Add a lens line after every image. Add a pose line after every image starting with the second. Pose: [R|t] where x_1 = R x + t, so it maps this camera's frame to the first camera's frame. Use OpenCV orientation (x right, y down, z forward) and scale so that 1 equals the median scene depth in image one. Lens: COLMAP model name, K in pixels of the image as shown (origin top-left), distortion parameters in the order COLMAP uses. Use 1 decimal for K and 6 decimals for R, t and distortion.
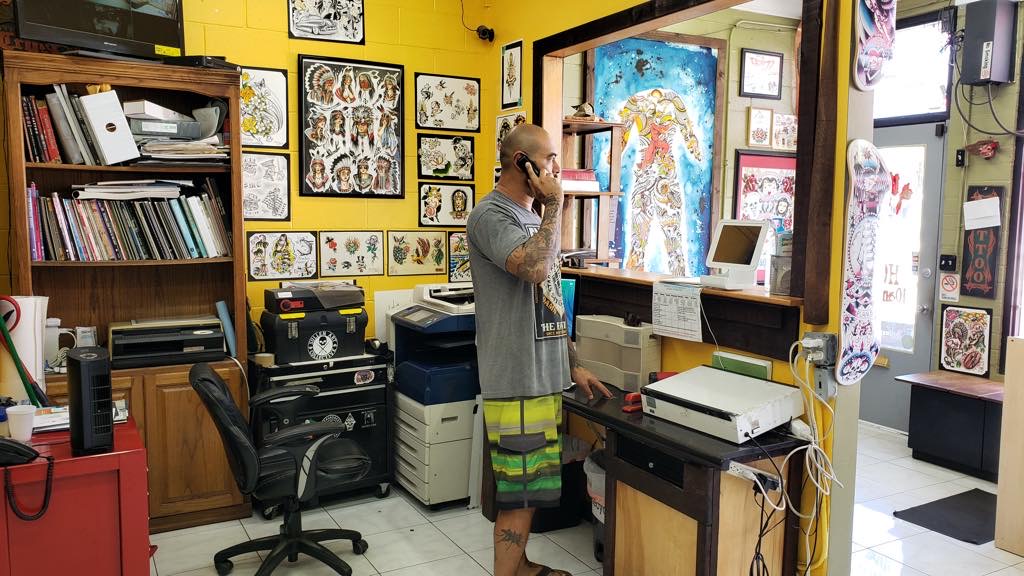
lens RADIAL K [[788.8, 0, 512.0], [0, 788.8, 288.0], [0, 0, 1]] dist [0.100160, -0.152034]
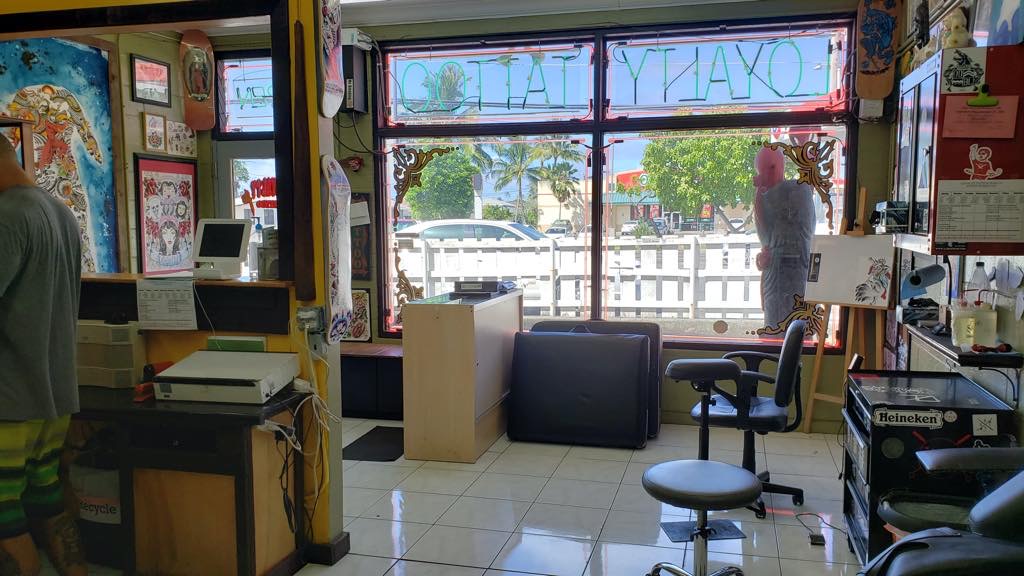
lens RADIAL K [[774.0, 0, 512.0], [0, 774.0, 288.0], [0, 0, 1]] dist [0.006869, 0.006621]
pose [[0.709796, -0.075779, 0.700319, -0.093427], [0.077378, 0.996568, 0.029410, 0.005795], [-0.700144, 0.033314, 0.713224, -0.038457]]
